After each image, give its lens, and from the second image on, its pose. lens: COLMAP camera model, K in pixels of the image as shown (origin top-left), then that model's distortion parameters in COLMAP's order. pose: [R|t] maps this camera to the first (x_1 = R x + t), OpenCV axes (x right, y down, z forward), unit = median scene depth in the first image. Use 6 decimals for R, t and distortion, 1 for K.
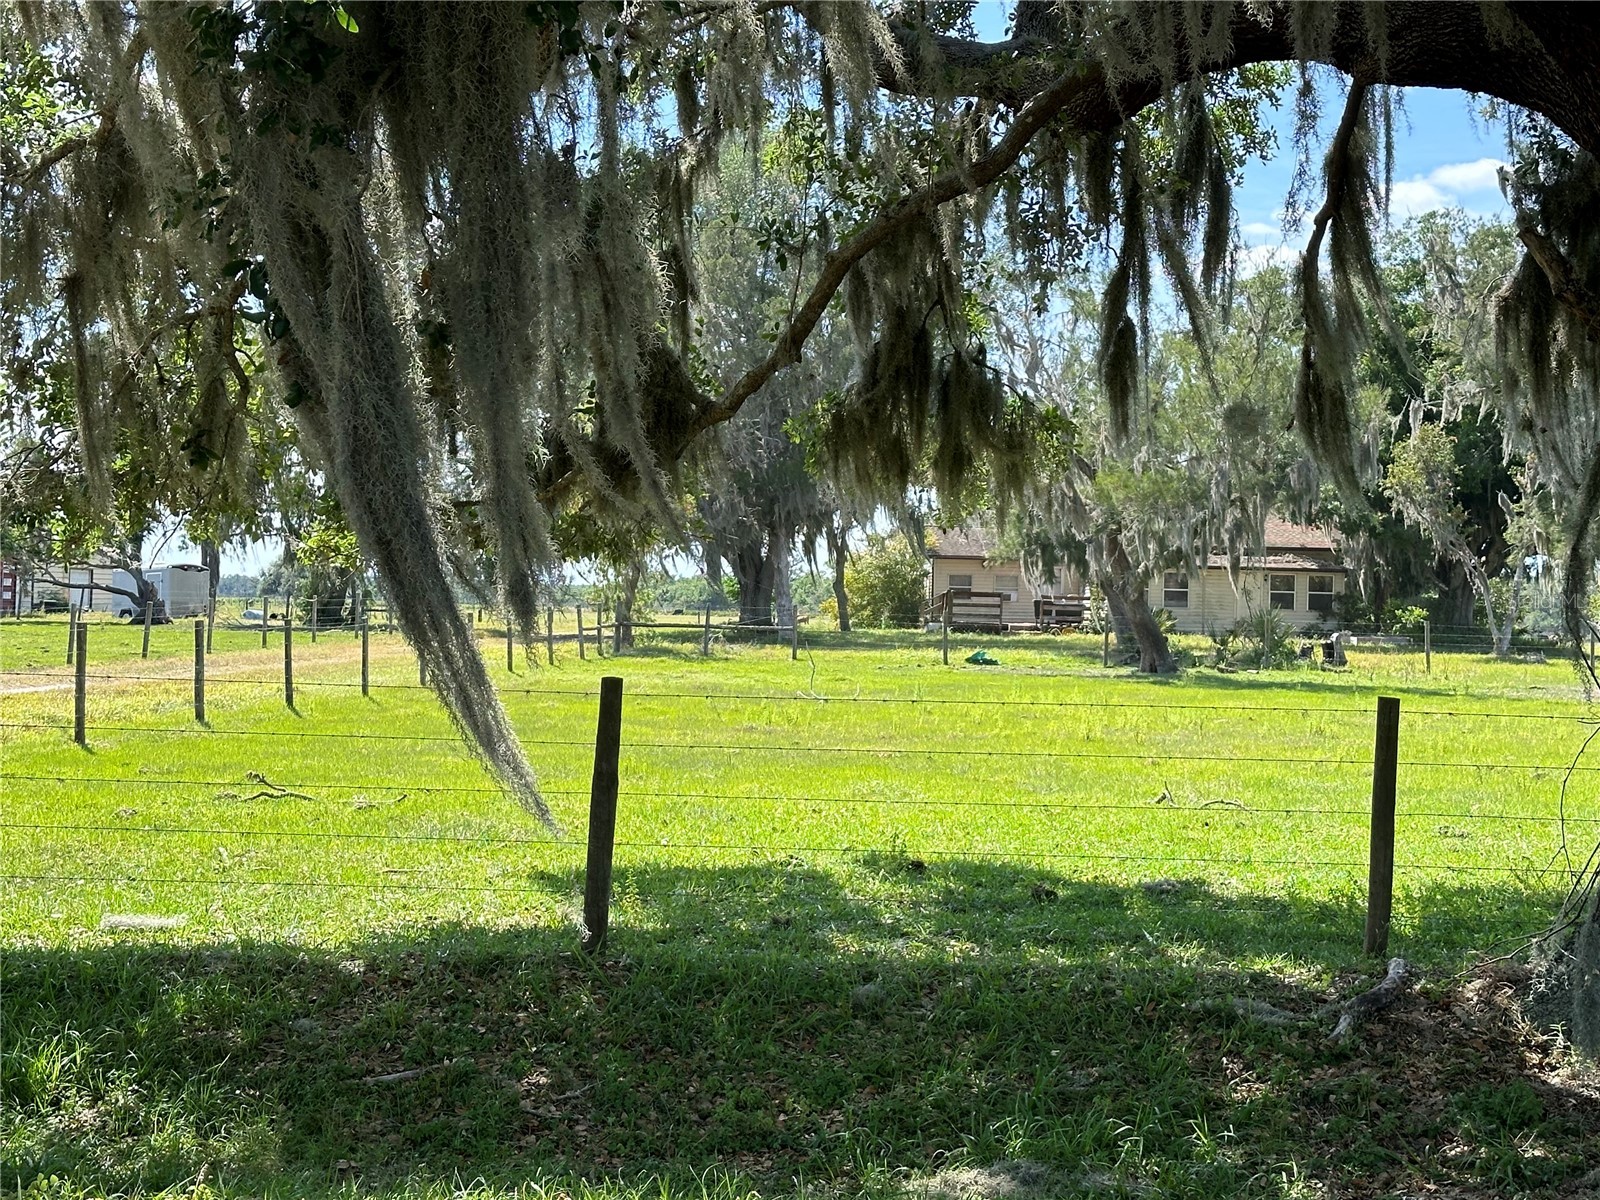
lens RADIAL K [[2554.6, 0, 800.0], [0, 2554.6, 600.0], [0, 0, 1]] dist [-0.008130, -0.035098]
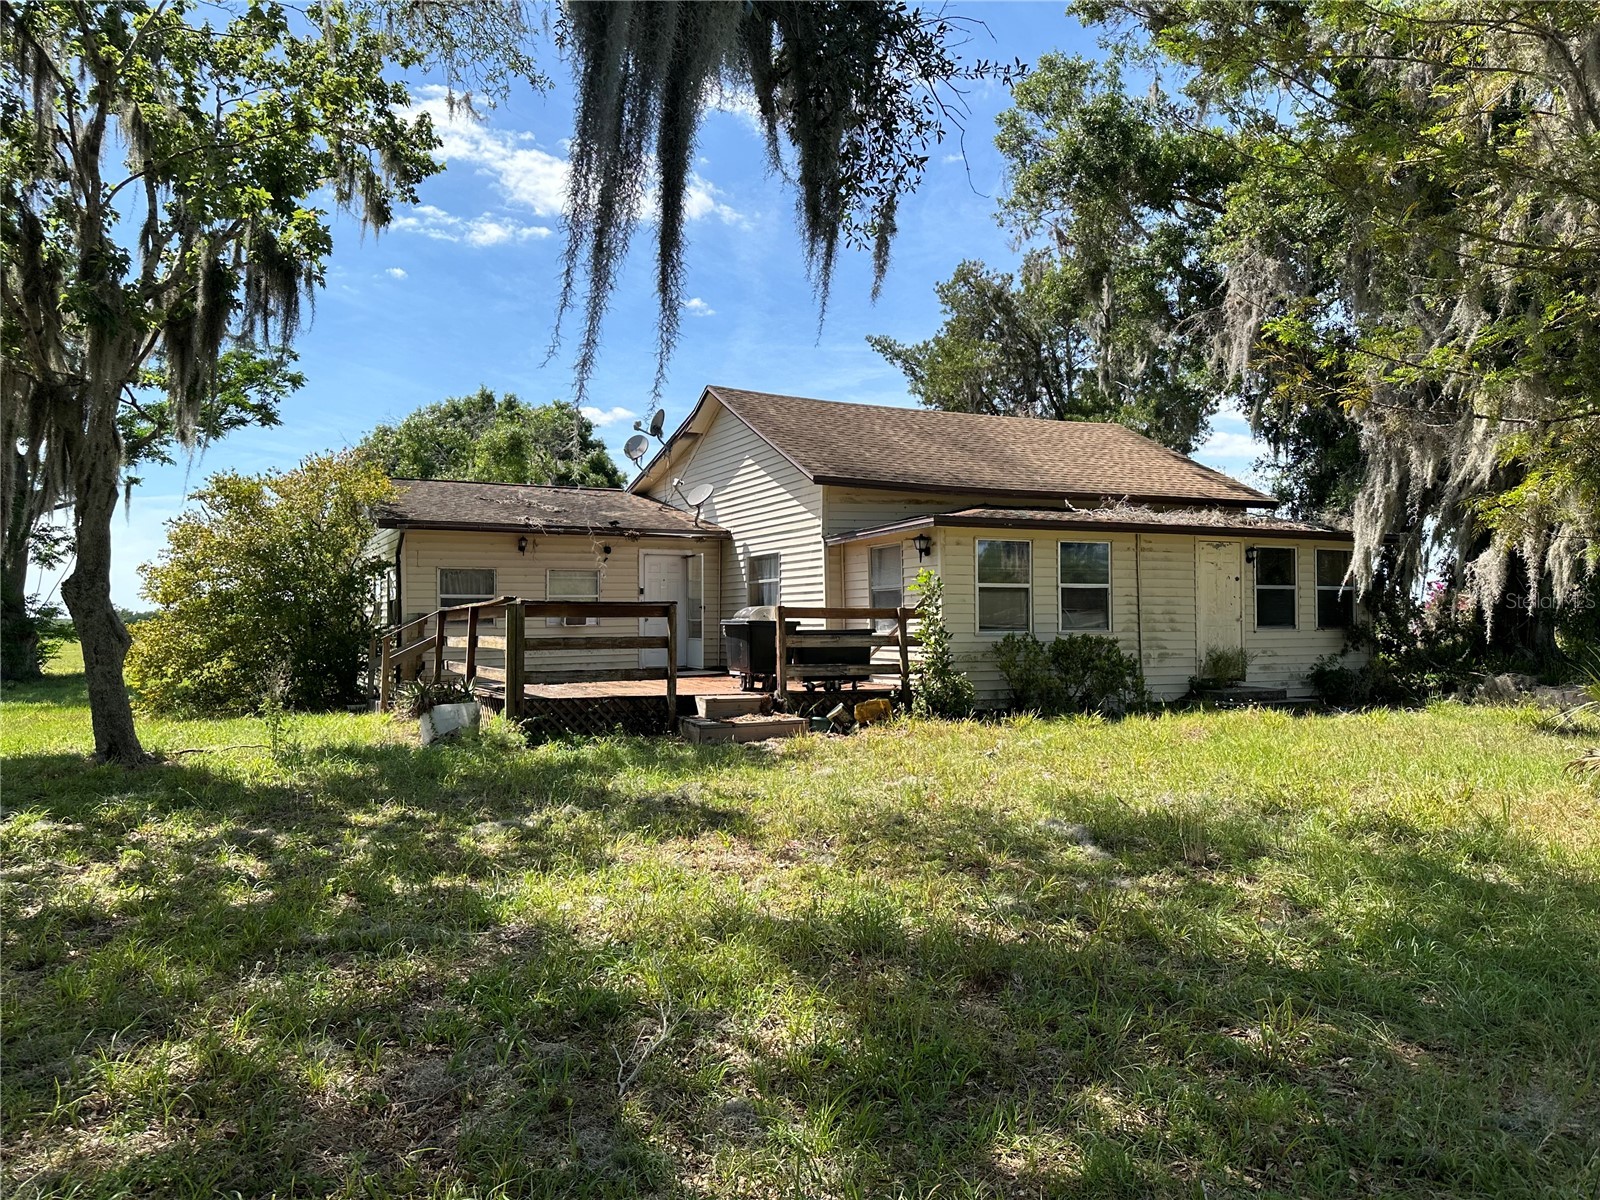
lens RADIAL K [[1116.0, 0, 800.0], [0, 1116.0, 600.0], [0, 0, 1]] dist [-0.000165, -0.000261]
pose [[0.884048, -0.016349, 0.467110, 0.027991], [0.027513, 0.999475, -0.017090, -0.000137], [-0.466586, 0.027960, 0.884034, 0.867959]]
